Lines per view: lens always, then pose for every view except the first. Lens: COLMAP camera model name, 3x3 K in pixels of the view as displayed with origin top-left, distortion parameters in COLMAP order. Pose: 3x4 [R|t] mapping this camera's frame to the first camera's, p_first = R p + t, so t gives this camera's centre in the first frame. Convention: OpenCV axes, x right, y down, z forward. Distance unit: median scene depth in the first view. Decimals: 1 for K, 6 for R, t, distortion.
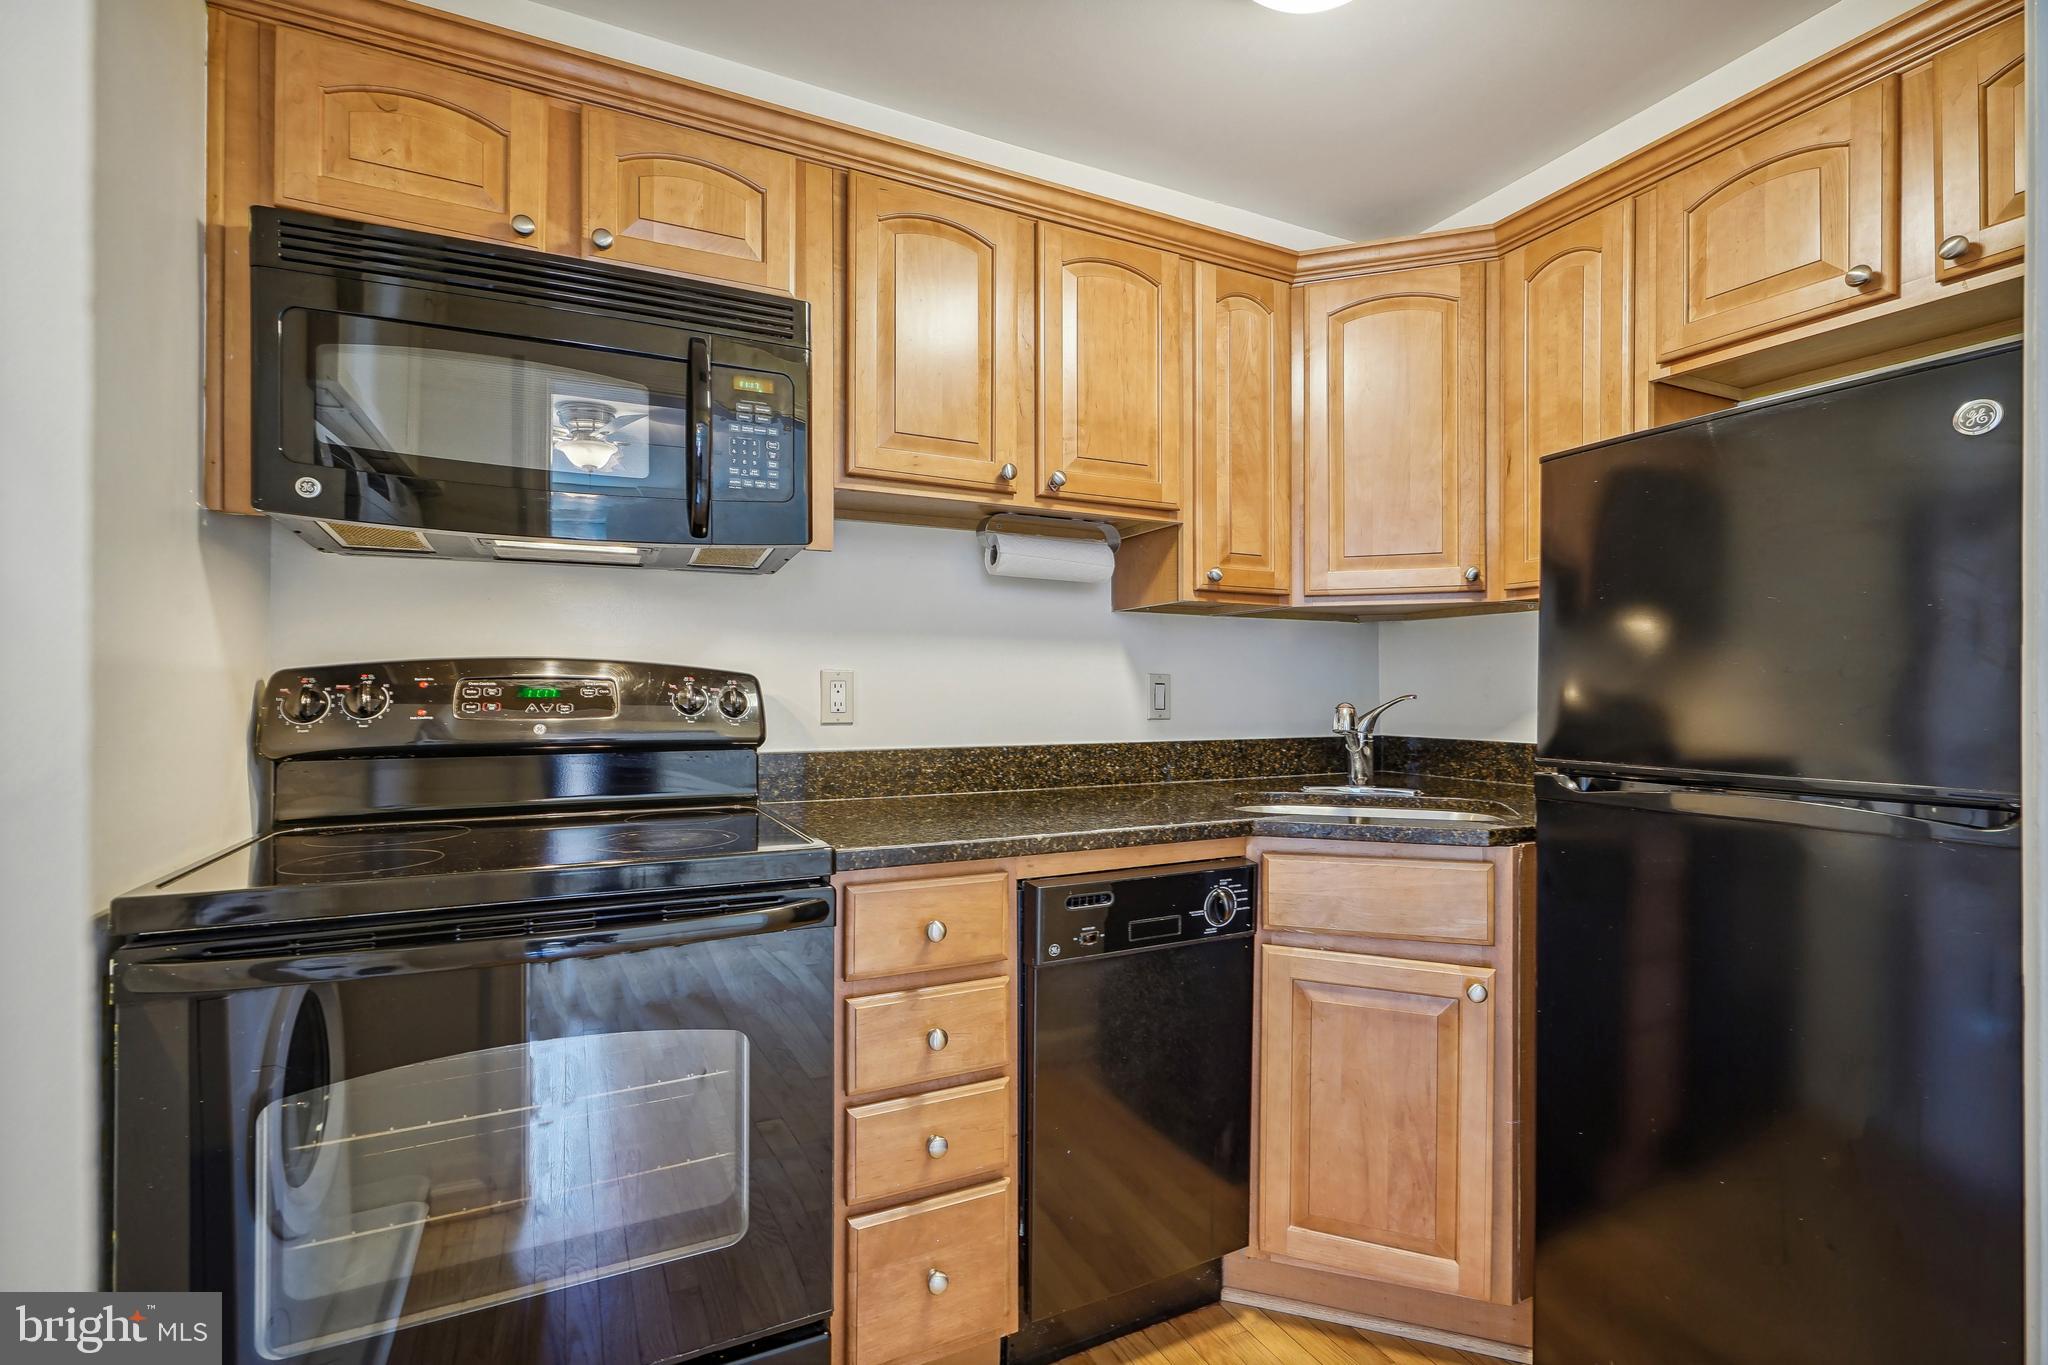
lens RADIAL K [[924.7, 0, 1030.9], [0, 924.7, 688.0], [0, 0, 1]] dist [-0.001030, 0.000411]
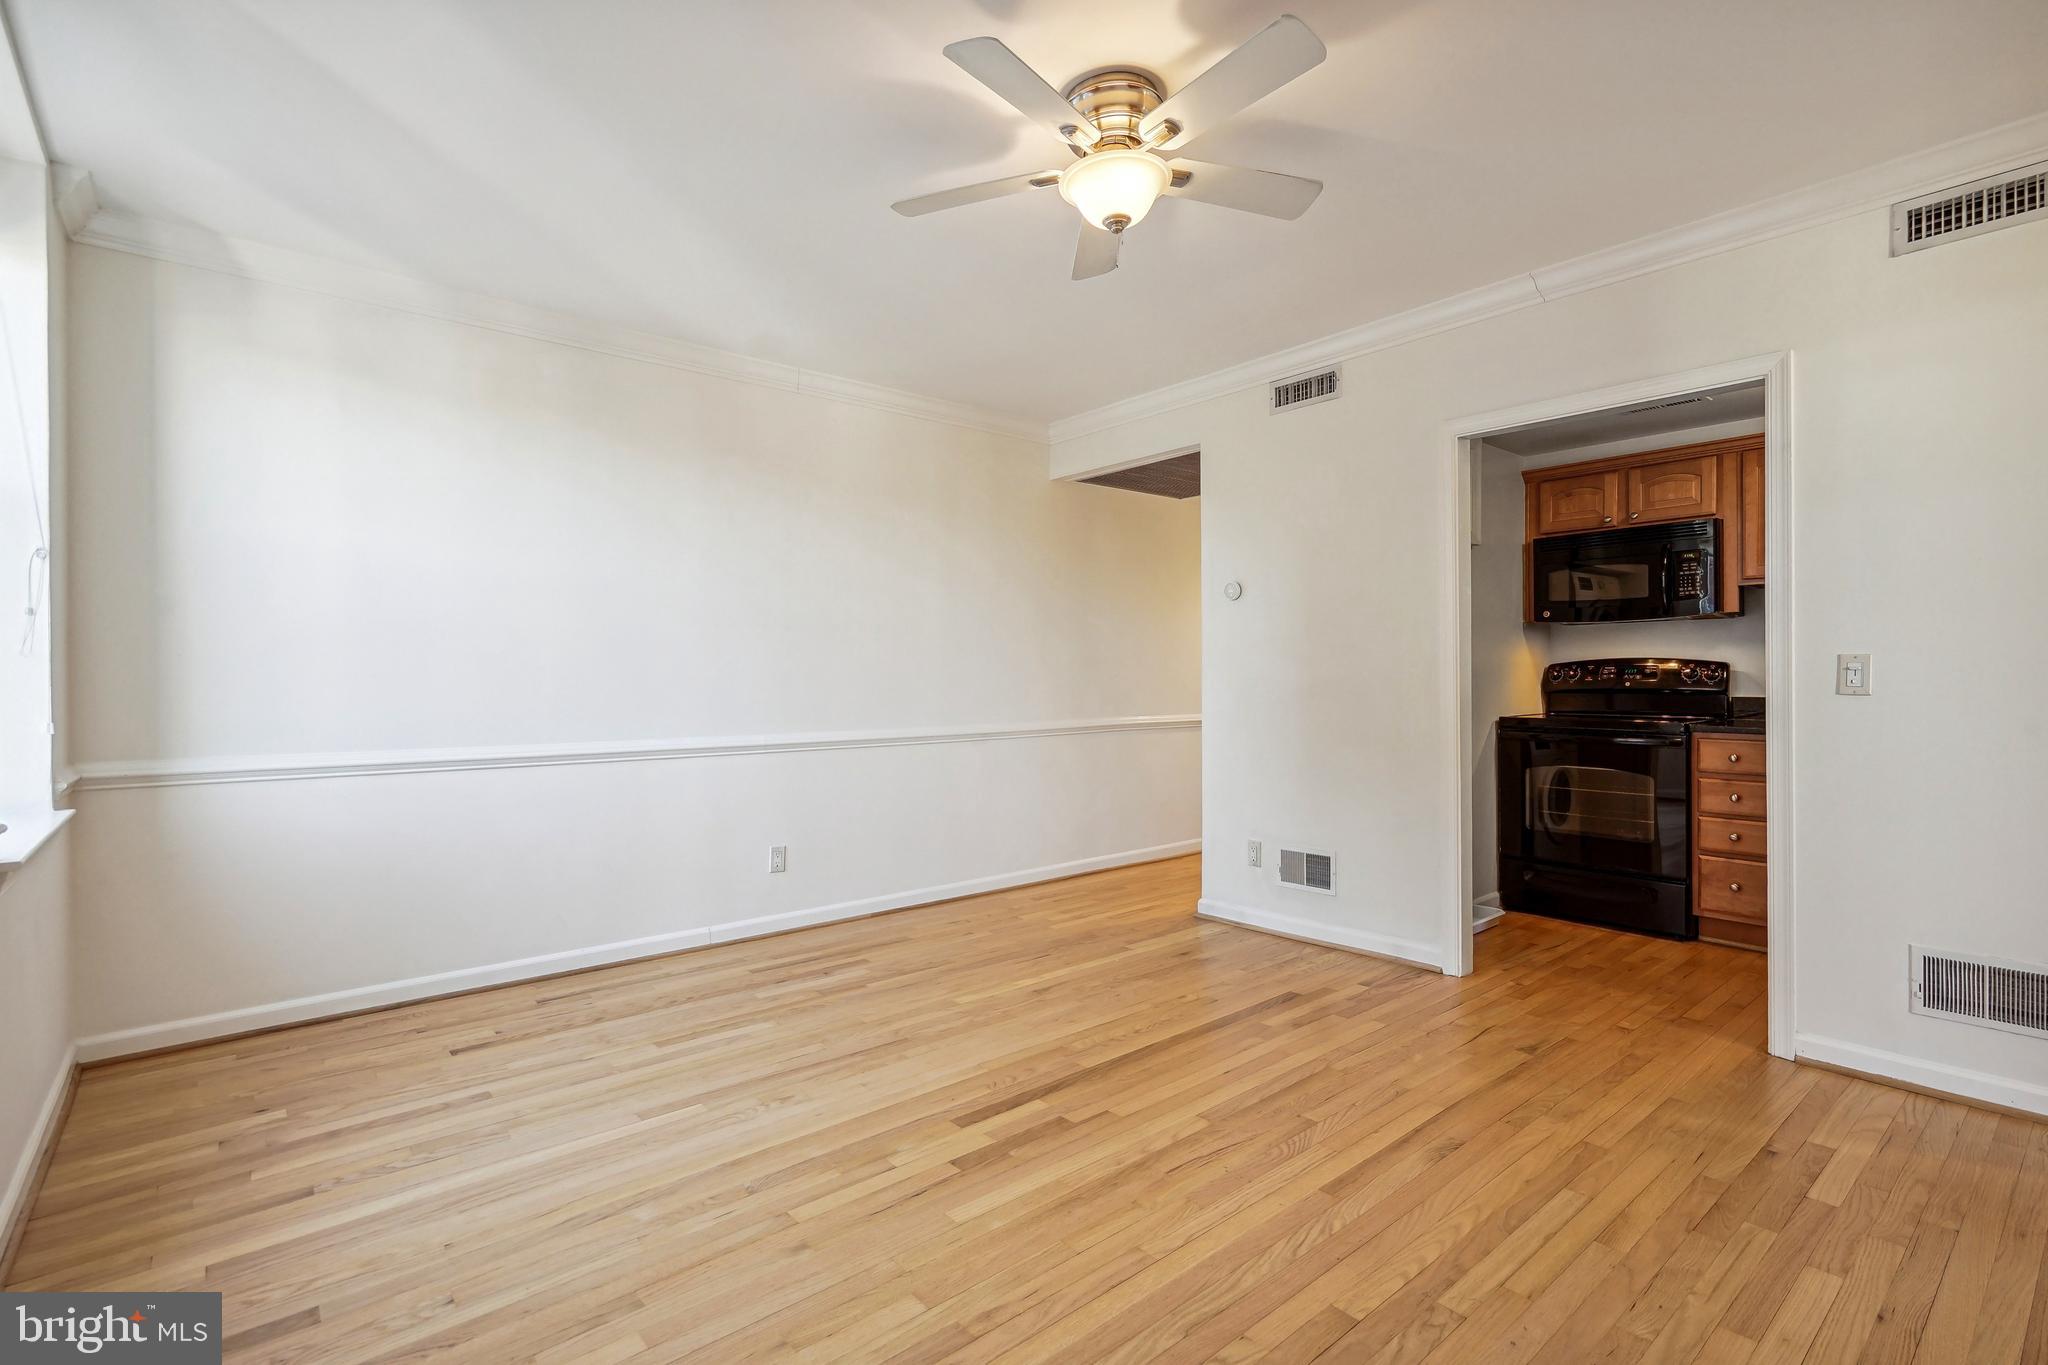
lens RADIAL K [[943.2, 0, 1028.5], [0, 943.2, 677.2], [0, 0, 1]] dist [-0.000060, 0.000672]
pose [[0.236156, 0.001283, -0.971714, 1.757735], [0.008947, 0.999954, 0.003495, -0.002008], [0.971674, -0.009519, 0.236133, -1.392952]]
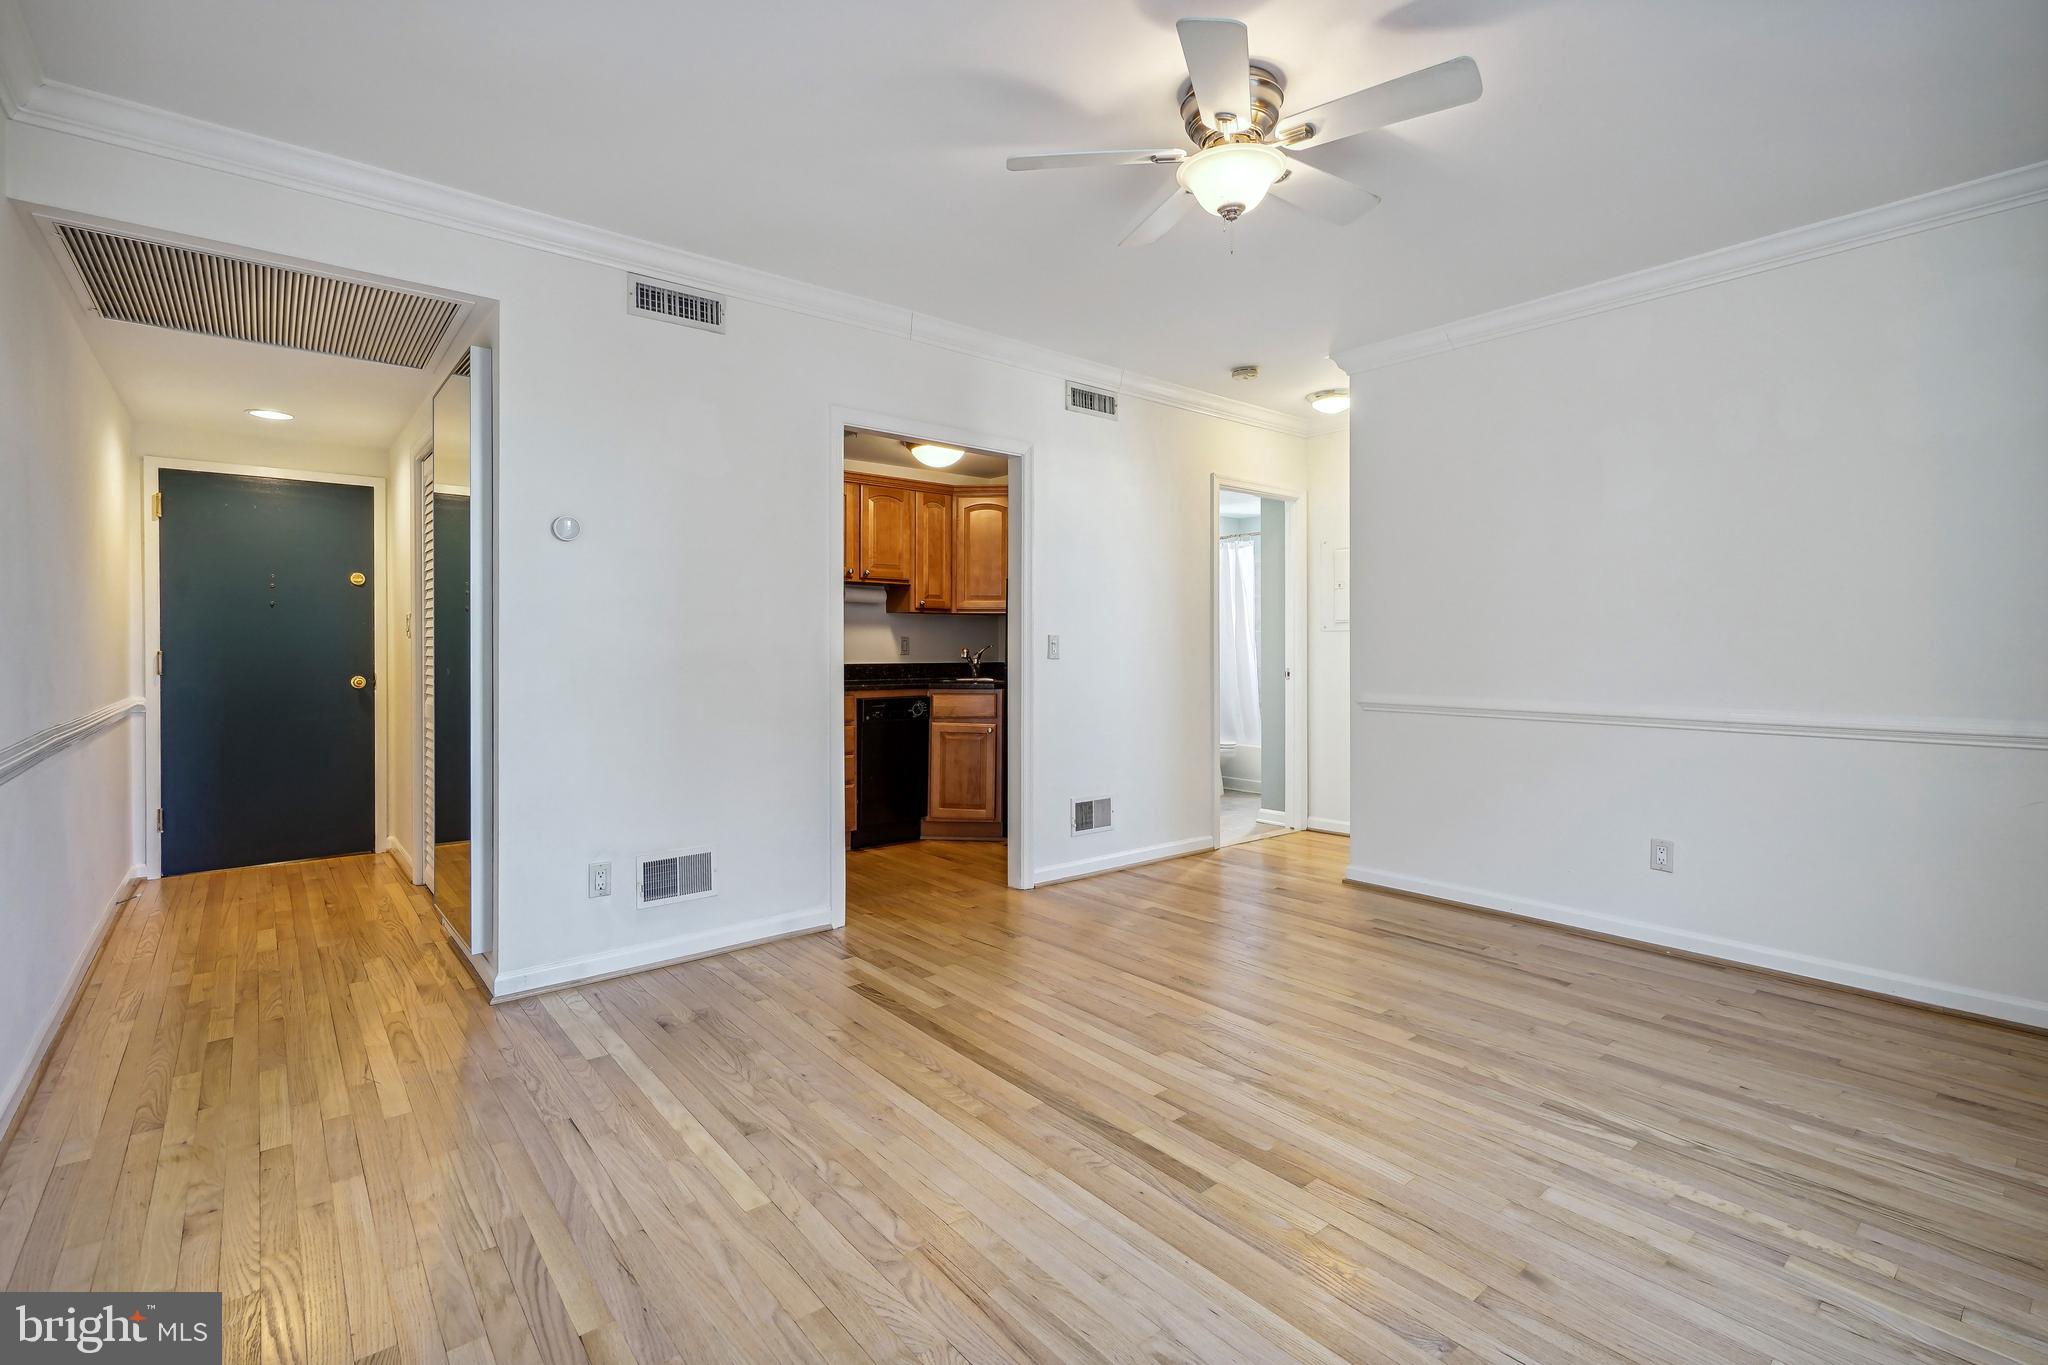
lens RADIAL K [[929.2, 0, 1021.7], [0, 929.2, 651.8], [0, 0, 1]] dist [0.000835, 0.001885]
pose [[0.975520, 0.001234, 0.219907, -0.158561], [-0.003239, 0.999956, 0.008755, 0.002033], [-0.219886, -0.009253, 0.975482, -2.250471]]
